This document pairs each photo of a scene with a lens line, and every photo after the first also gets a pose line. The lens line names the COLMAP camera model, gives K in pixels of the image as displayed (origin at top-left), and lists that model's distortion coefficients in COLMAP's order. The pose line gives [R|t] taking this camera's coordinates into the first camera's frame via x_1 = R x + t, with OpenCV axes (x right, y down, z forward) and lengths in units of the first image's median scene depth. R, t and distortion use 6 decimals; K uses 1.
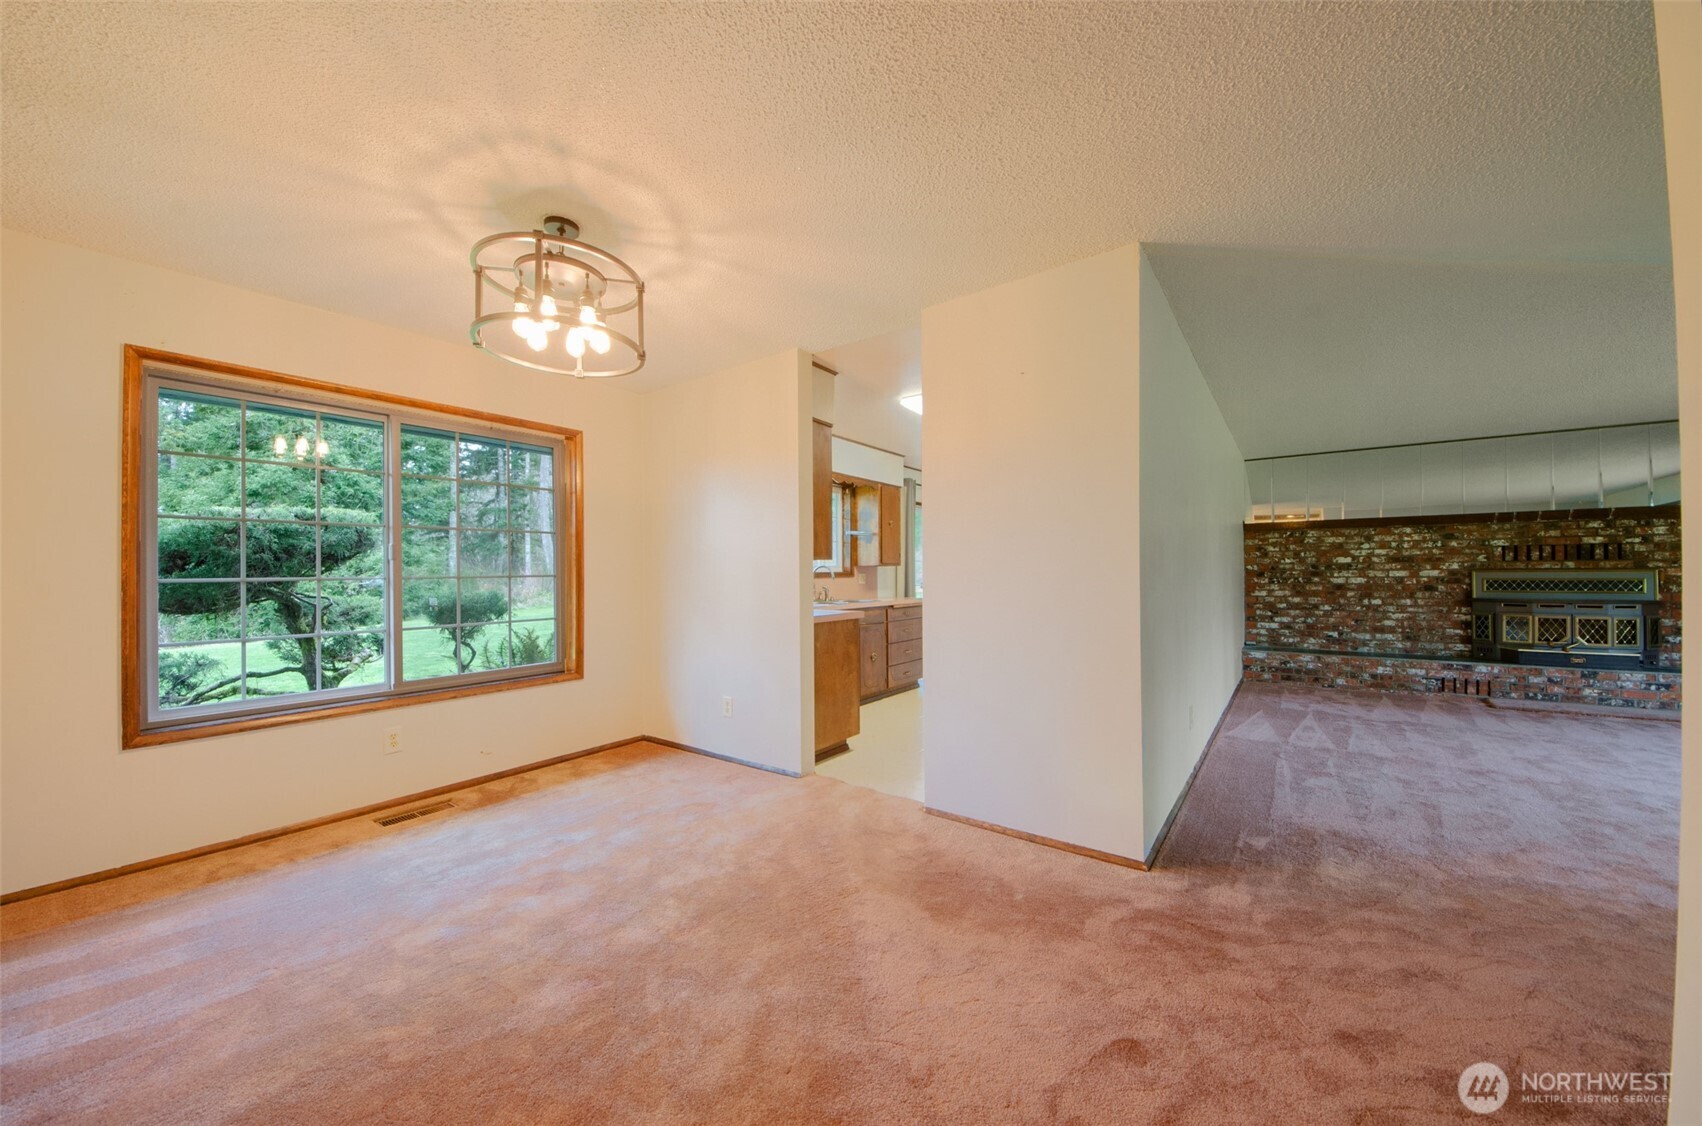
lens RADIAL K [[610.7, 0, 853.4], [0, 610.7, 567.1], [0, 0, 1]] dist [0.000131, -0.013573]
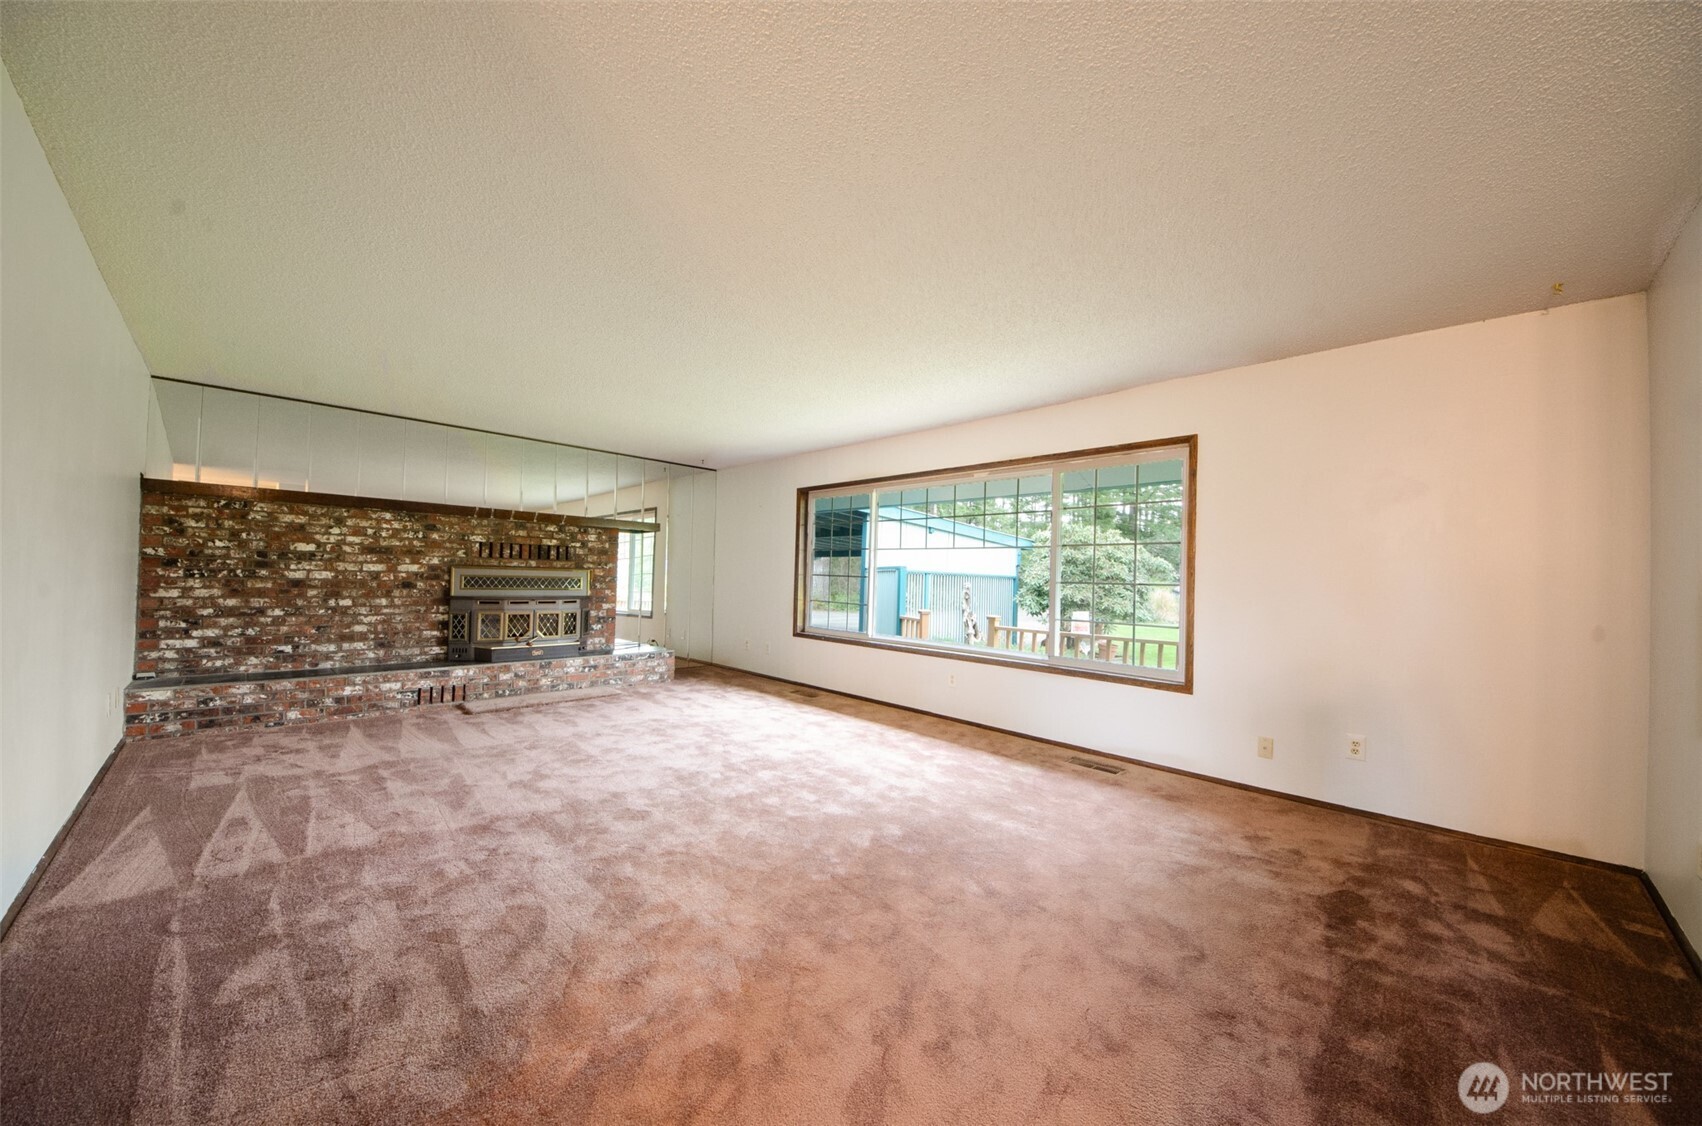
lens RADIAL K [[610.7, 0, 853.4], [0, 610.7, 567.1], [0, 0, 1]] dist [0.000131, -0.013573]
pose [[0.149738, 0.024910, 0.988412, 0.193103], [-0.037812, 0.999096, -0.019451, 0.001892], [-0.988002, -0.034461, 0.150544, 0.245694]]
